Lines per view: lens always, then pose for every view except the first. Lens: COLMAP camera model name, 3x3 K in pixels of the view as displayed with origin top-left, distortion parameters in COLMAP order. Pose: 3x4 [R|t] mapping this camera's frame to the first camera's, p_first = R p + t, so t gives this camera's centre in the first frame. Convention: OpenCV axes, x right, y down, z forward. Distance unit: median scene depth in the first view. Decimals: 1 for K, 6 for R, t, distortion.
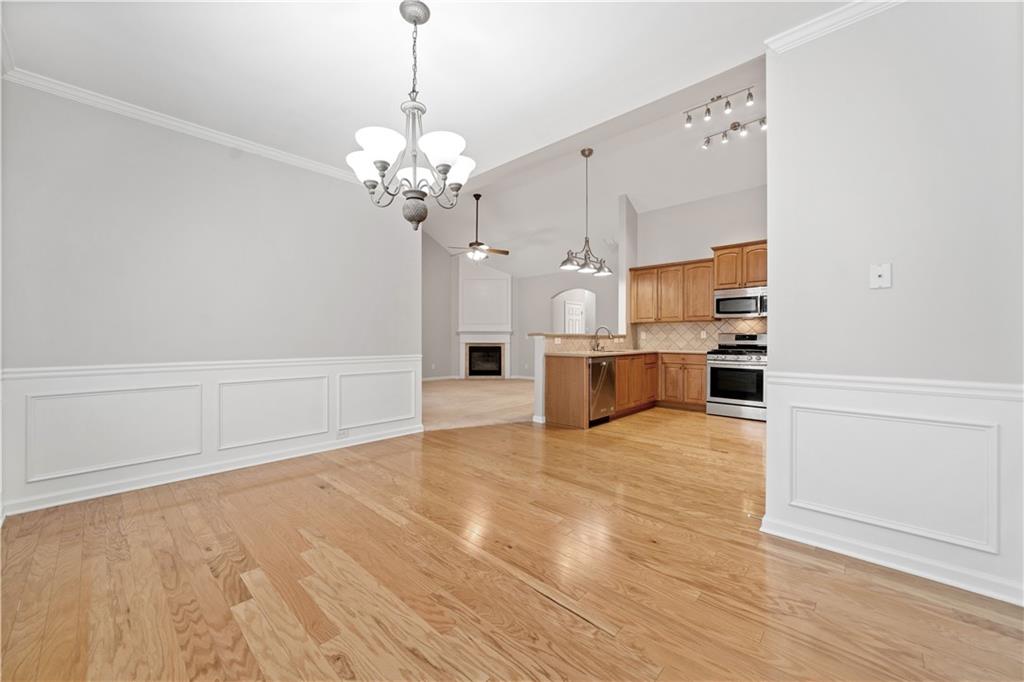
lens RADIAL K [[391.2, 0, 503.8], [0, 391.2, 335.3], [0, 0, 1]] dist [-0.000301, 0.000249]
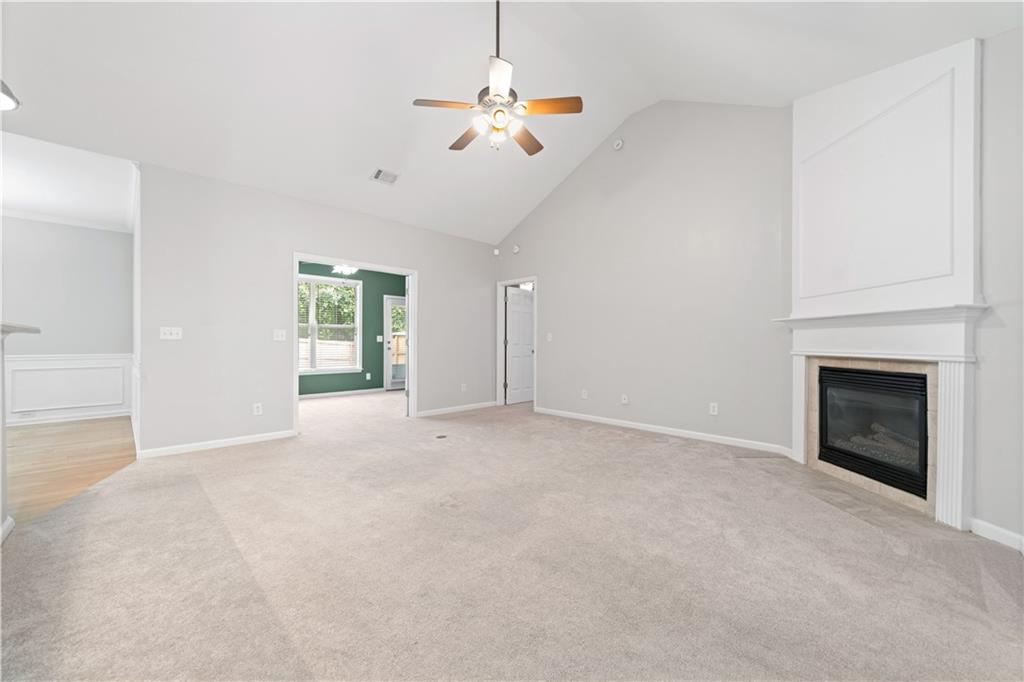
lens RADIAL K [[391.2, 0, 510.9], [0, 391.2, 346.3], [0, 0, 1]] dist [-0.000301, 0.000249]
pose [[-0.031238, 0.004945, -0.999500, 0.441559], [0.006520, 0.999967, 0.004744, 0.017612], [0.999491, -0.006368, -0.031269, 1.438402]]
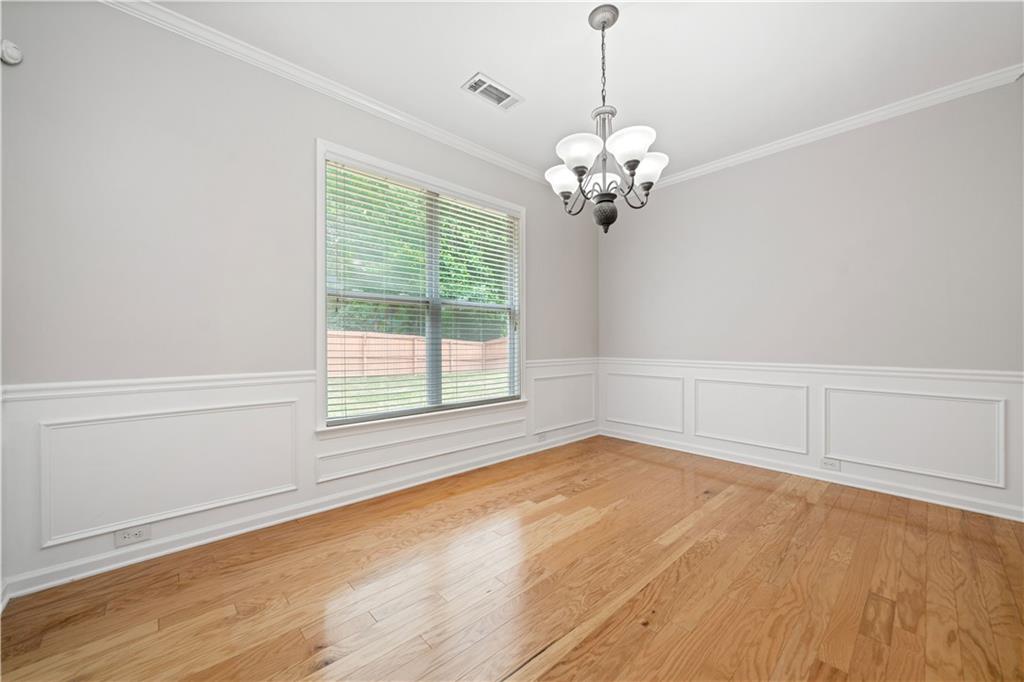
lens RADIAL K [[391.2, 0, 508.9], [0, 391.2, 348.4], [0, 0, 1]] dist [-0.000301, 0.000249]
pose [[-0.065984, 0.016454, -0.997685, 0.273811], [0.007951, 0.999841, 0.015964, 0.003597], [0.997789, -0.006879, -0.066104, 0.288054]]
